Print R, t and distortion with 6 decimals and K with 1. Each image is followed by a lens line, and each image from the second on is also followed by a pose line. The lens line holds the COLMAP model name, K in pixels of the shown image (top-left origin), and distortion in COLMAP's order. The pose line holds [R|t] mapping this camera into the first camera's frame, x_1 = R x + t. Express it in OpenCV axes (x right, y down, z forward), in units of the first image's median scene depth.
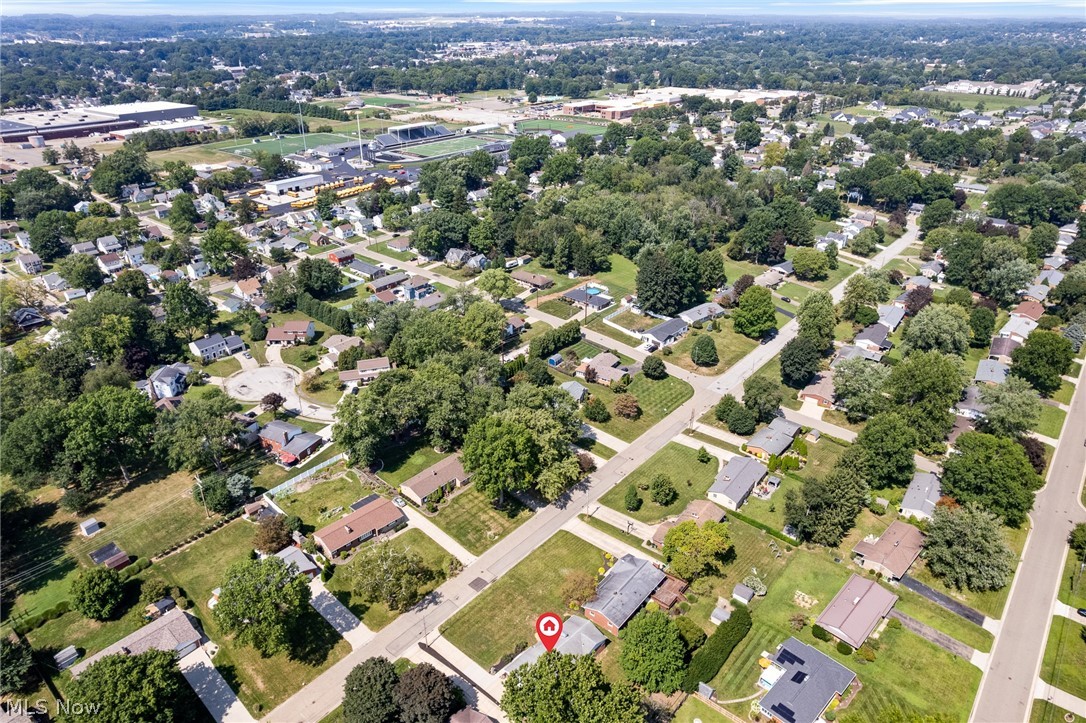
lens RADIAL K [[725.7, 0, 547.3], [0, 725.7, 381.7], [0, 0, 1]] dist [-0.093813, 0.077017]
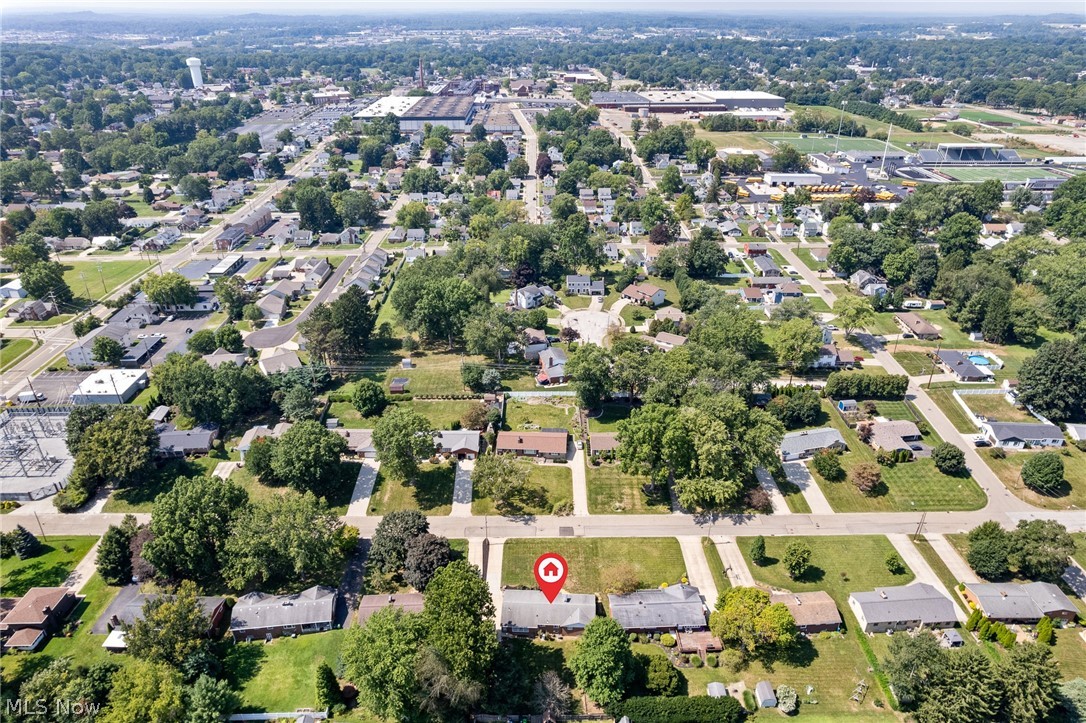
lens RADIAL K [[725.7, 0, 547.3], [0, 725.7, 381.7], [0, 0, 1]] dist [-0.093813, 0.077017]
pose [[0.624040, 0.355948, -0.695611, 0.344264], [-0.356868, 0.921783, 0.151531, -0.052017], [0.695140, 0.153680, 0.702256, 0.101221]]
